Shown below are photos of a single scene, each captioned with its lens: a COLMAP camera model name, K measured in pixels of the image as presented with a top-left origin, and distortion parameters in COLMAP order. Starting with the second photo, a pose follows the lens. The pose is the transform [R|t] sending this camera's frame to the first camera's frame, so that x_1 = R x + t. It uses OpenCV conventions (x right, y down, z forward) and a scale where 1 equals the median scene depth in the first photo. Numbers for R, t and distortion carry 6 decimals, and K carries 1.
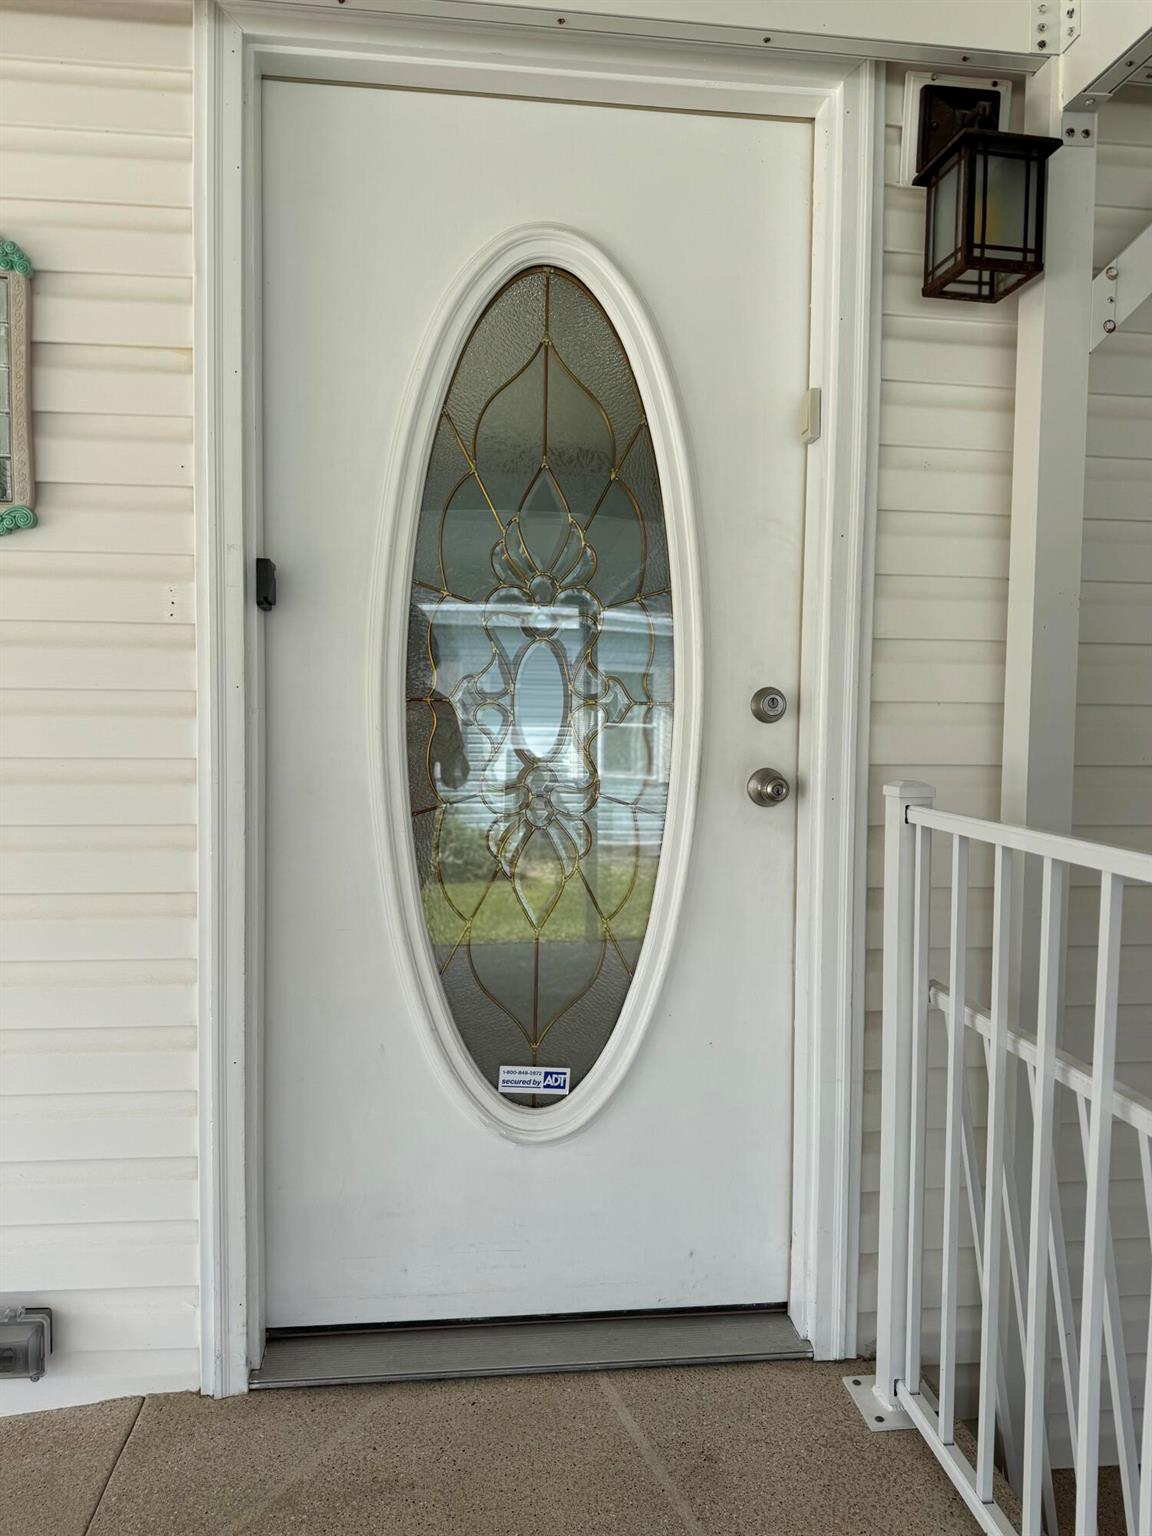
lens RADIAL K [[1088.7, 0, 575.5], [0, 1088.7, 767.9], [0, 0, 1]] dist [-0.006134, -0.001401]
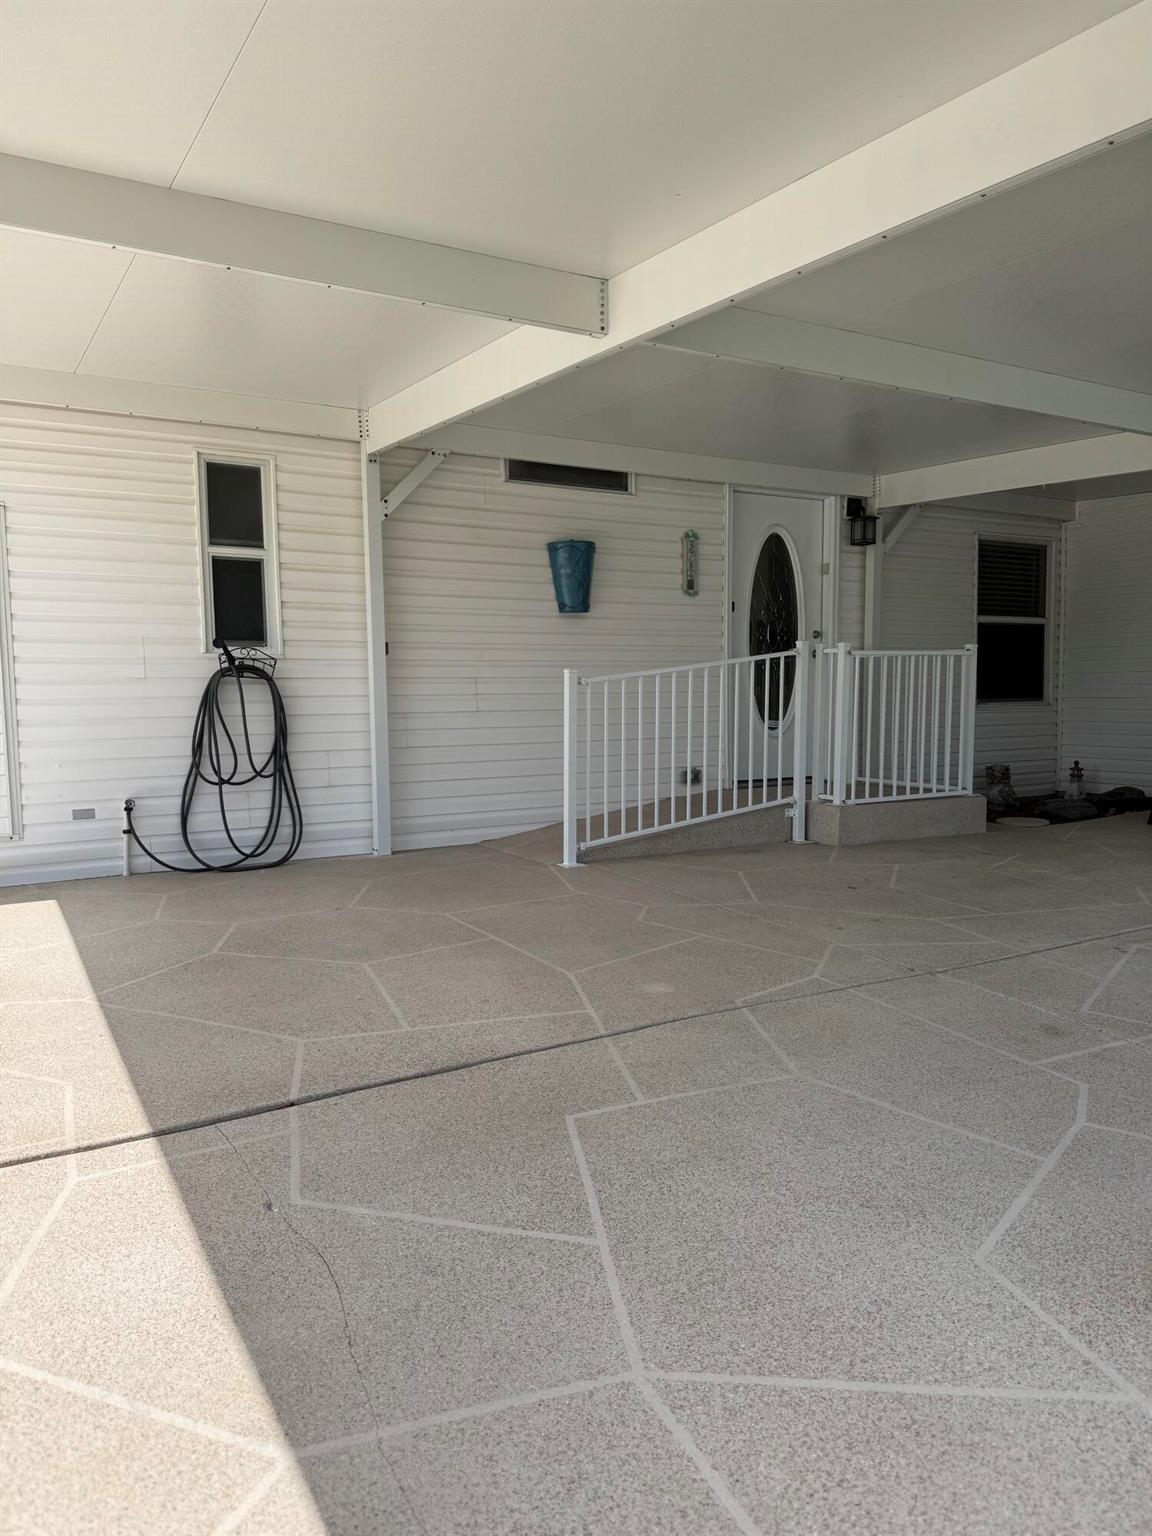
lens RADIAL K [[1088.7, 0, 578.1], [0, 1088.7, 766.8], [0, 0, 1]] dist [-0.006134, -0.001401]
pose [[0.909489, -0.056258, 0.411904, -2.678578], [0.049319, 0.998405, 0.027467, 0.321841], [-0.412792, -0.004666, 0.910813, -2.727027]]
